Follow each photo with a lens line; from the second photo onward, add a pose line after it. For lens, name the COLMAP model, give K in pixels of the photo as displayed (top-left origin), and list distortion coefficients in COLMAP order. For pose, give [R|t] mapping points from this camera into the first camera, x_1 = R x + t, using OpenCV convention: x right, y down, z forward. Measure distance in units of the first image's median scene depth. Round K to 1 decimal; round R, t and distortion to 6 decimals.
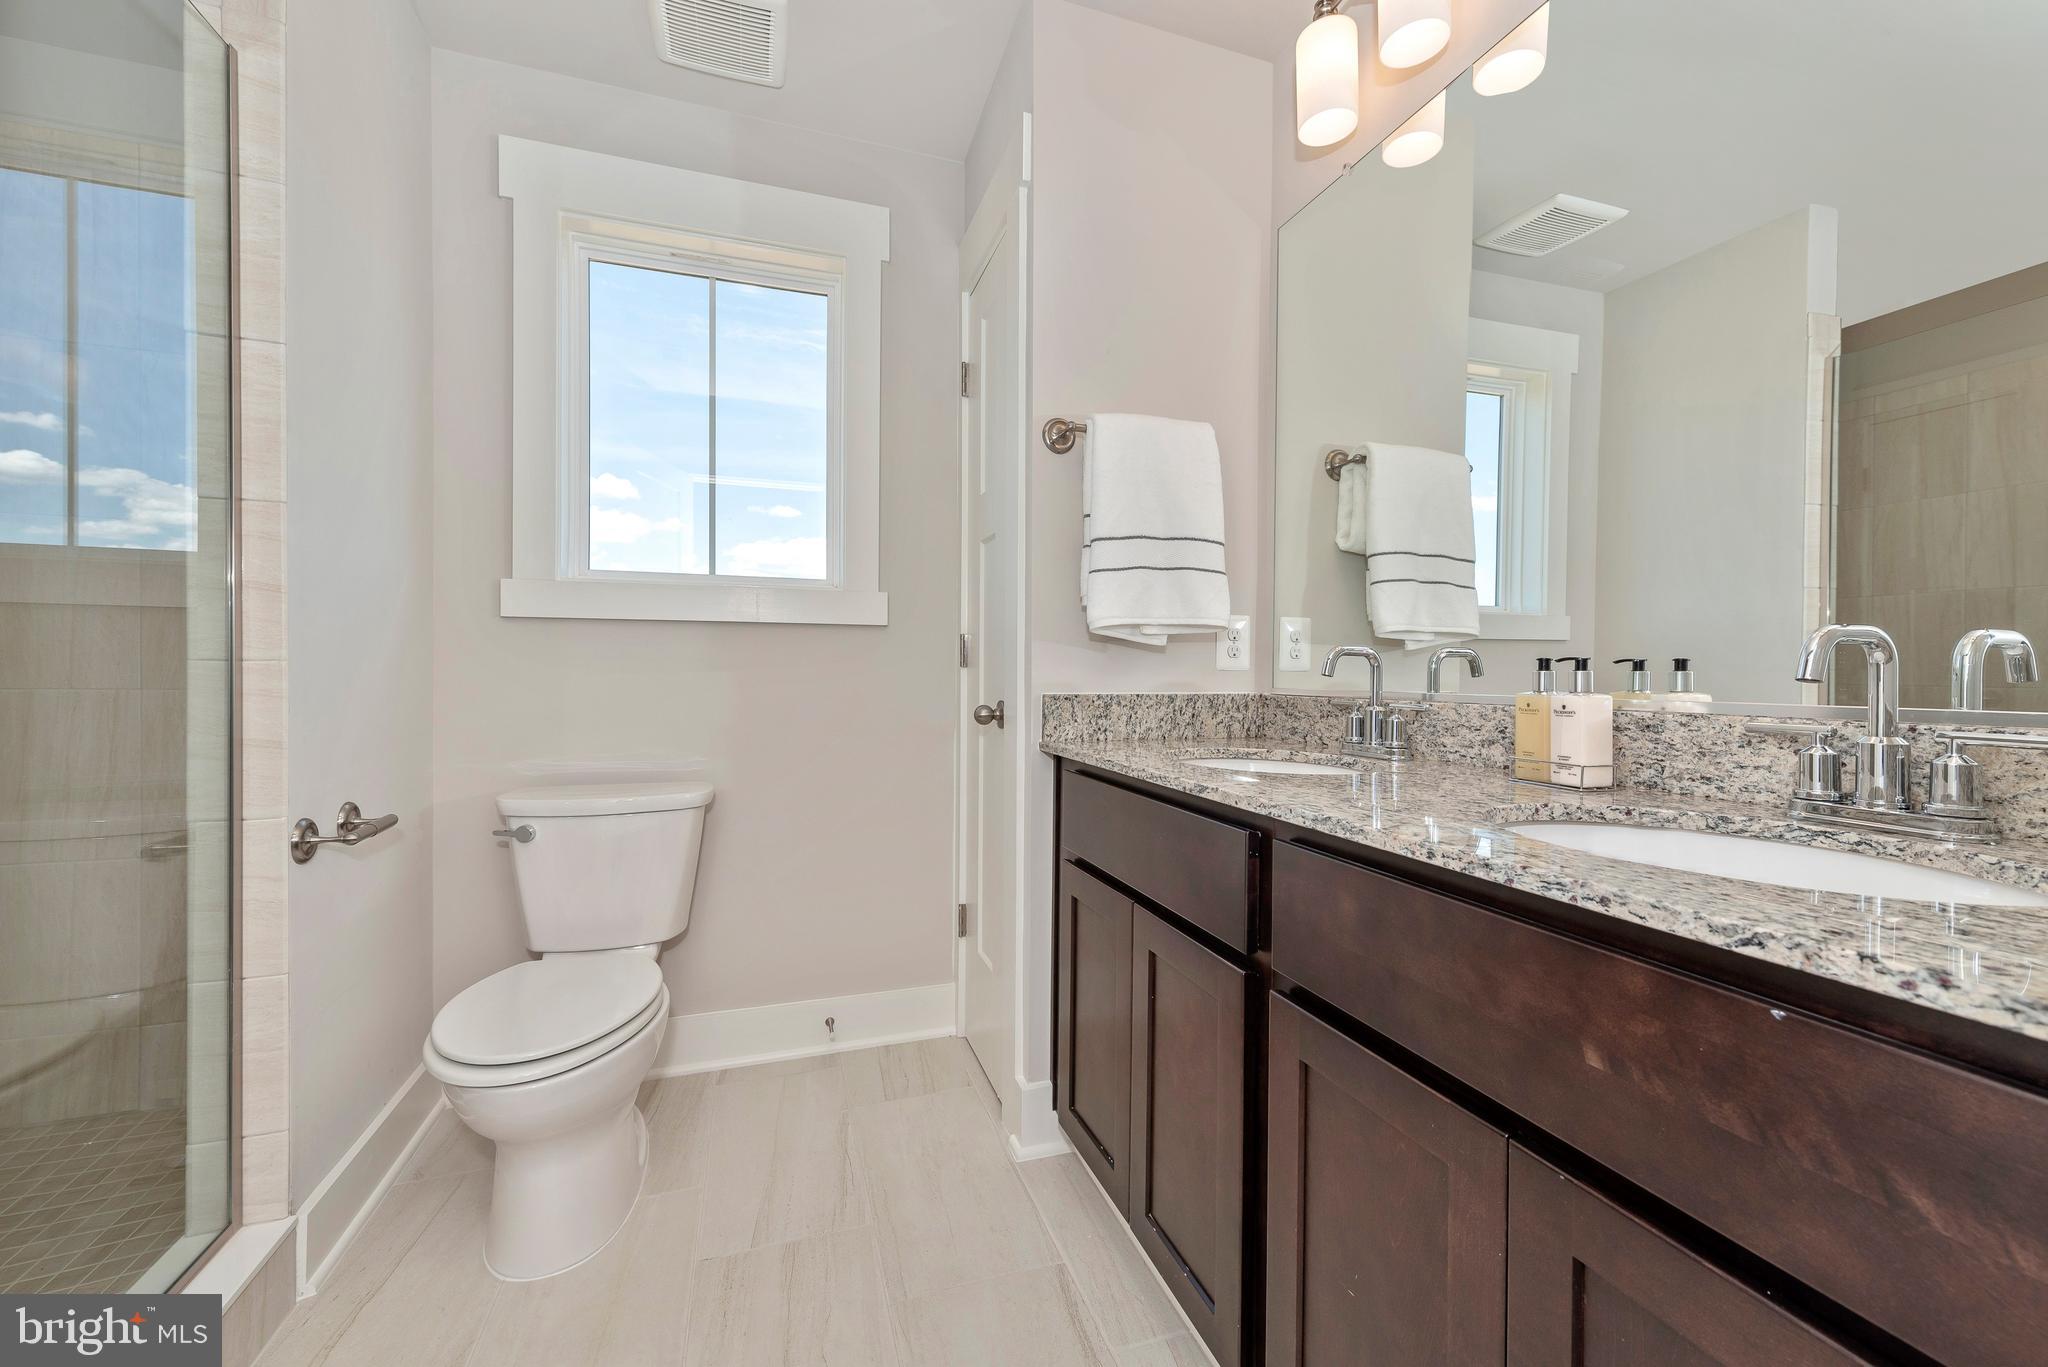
lens RADIAL K [[805.6, 0, 1031.4], [0, 805.6, 675.9], [0, 0, 1]] dist [0.018341, -0.006786]
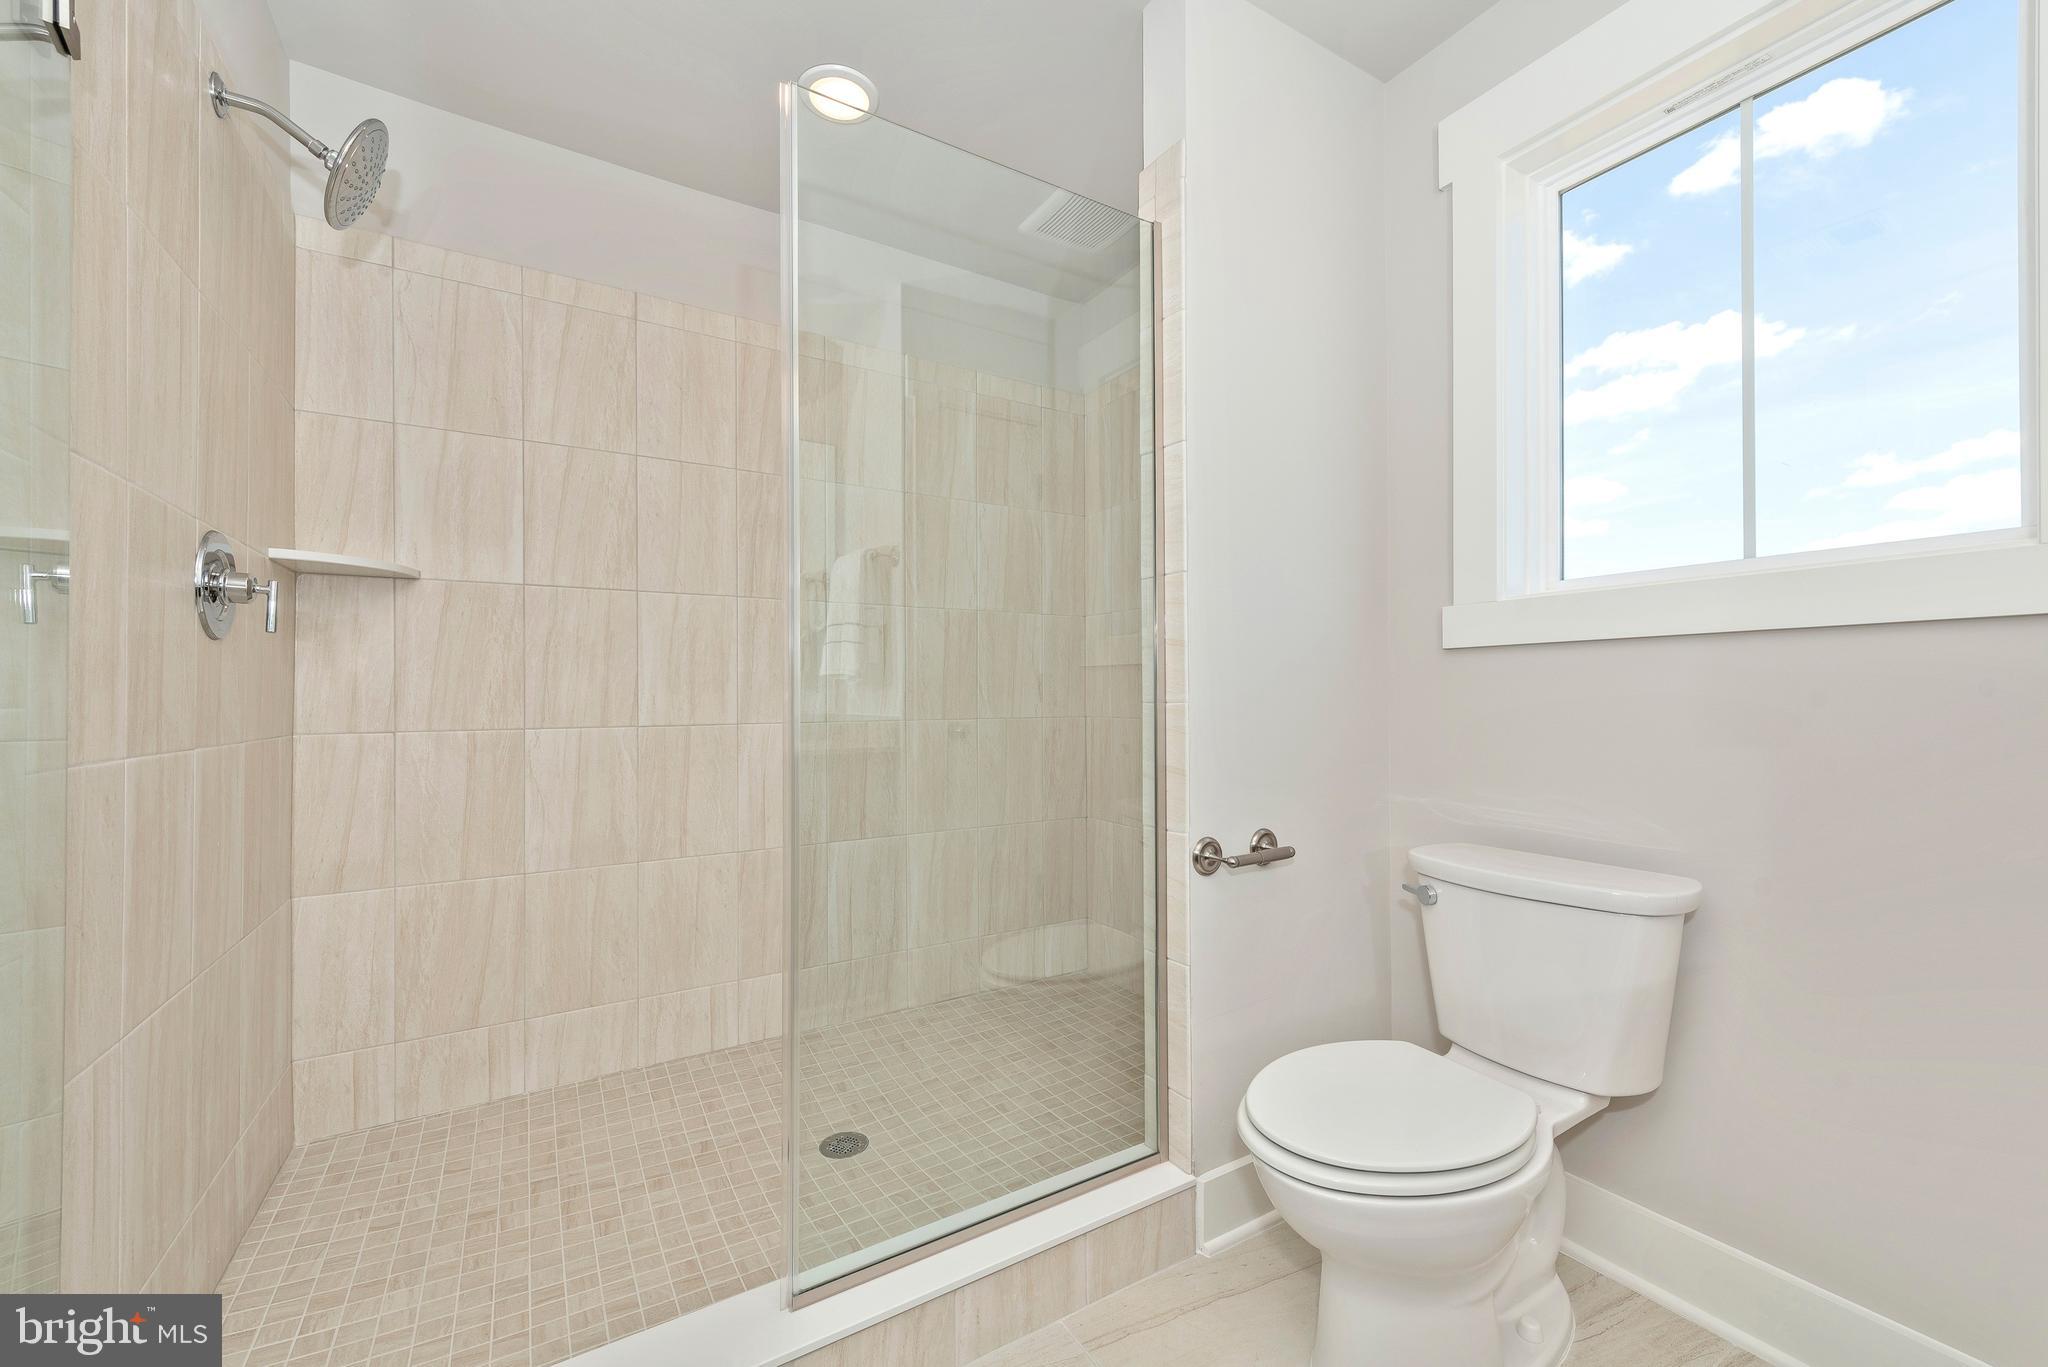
lens RADIAL K [[805.6, 0, 1031.4], [0, 805.6, 675.9], [0, 0, 1]] dist [0.018341, -0.006786]
pose [[0.222388, -0.014961, -0.974843, 0.190016], [-0.000730, 0.999879, -0.015512, -0.040058], [0.974958, 0.004161, 0.222350, 0.504336]]
